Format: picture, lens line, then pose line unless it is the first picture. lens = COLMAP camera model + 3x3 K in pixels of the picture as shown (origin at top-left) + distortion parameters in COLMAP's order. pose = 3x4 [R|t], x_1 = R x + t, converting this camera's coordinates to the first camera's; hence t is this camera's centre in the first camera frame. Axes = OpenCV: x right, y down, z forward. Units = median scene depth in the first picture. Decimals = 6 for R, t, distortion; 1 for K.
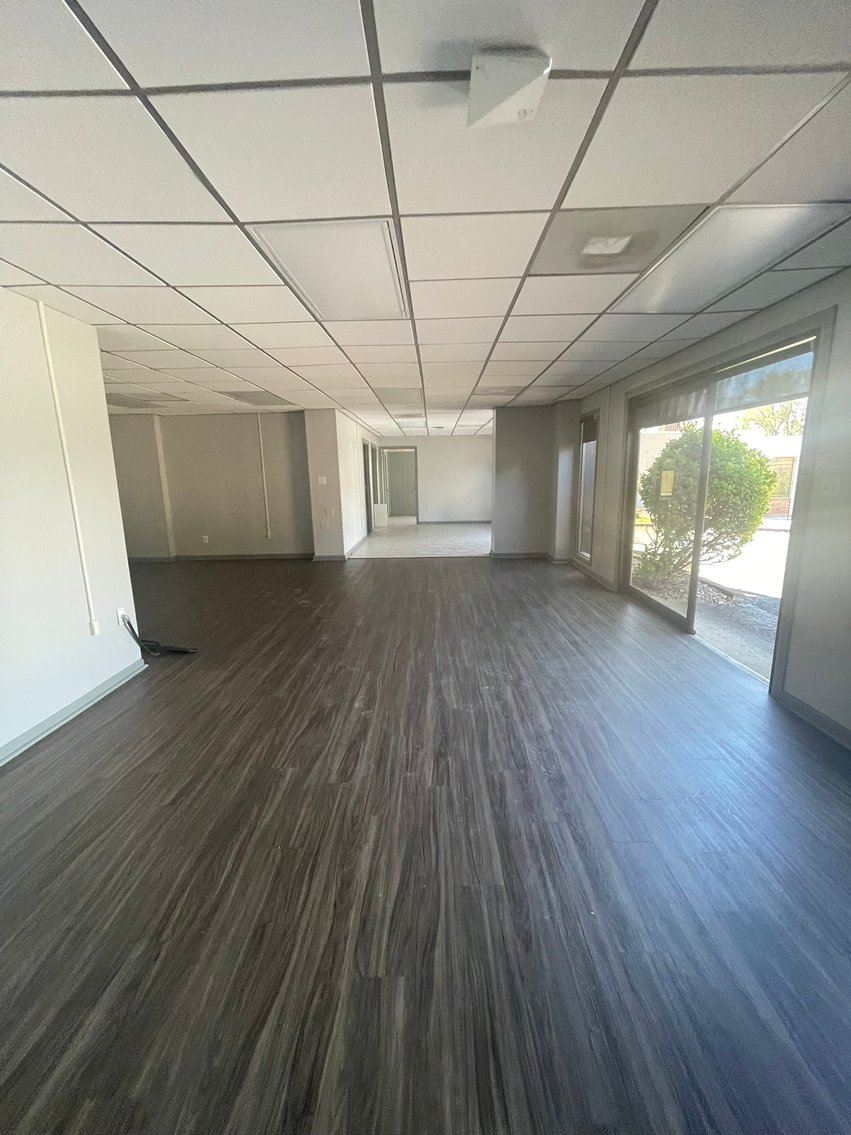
lens RADIAL K [[459.5, 0, 430.1], [0, 459.5, 562.0], [0, 0, 1]] dist [-0.001201, 0.000643]
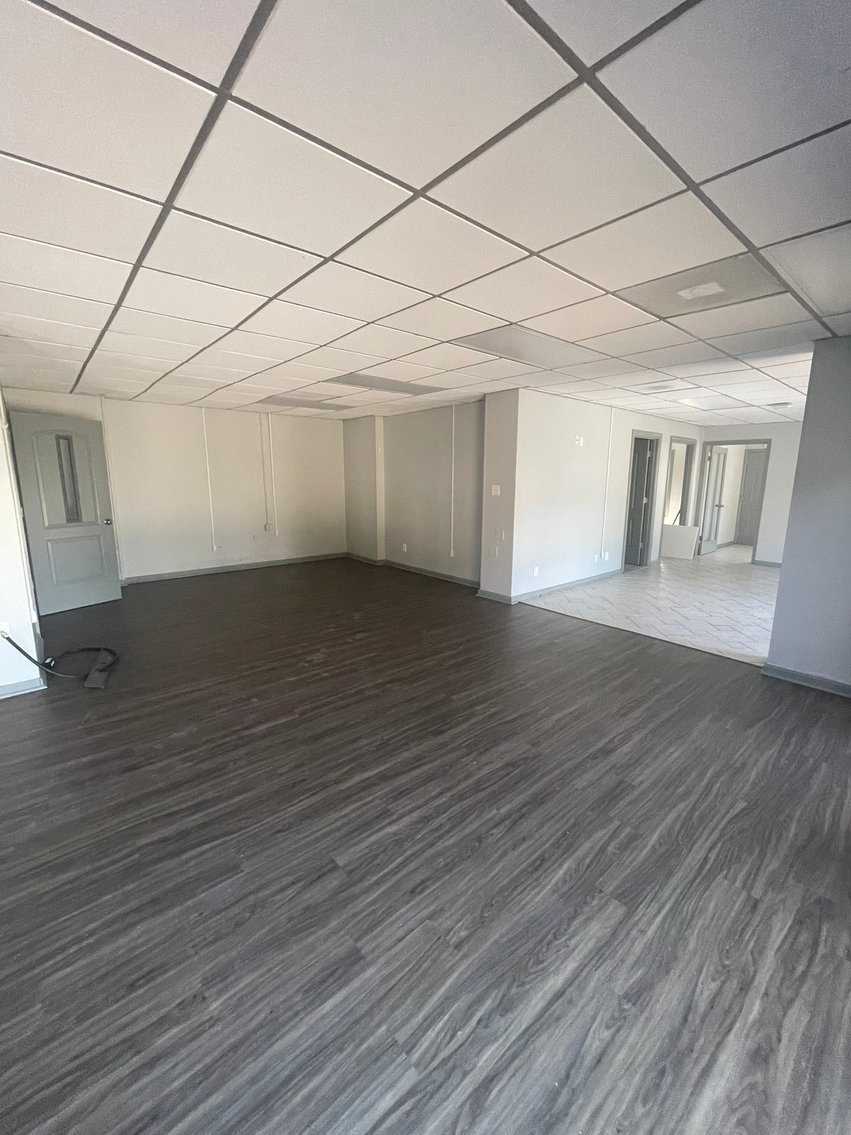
lens RADIAL K [[459.5, 0, 430.1], [0, 459.5, 562.0], [0, 0, 1]] dist [-0.001201, 0.000643]
pose [[0.653777, 0.166753, -0.738084, 0.263821], [-0.165630, 0.983298, 0.075442, -0.109479], [0.738337, 0.072927, 0.670477, 0.467228]]
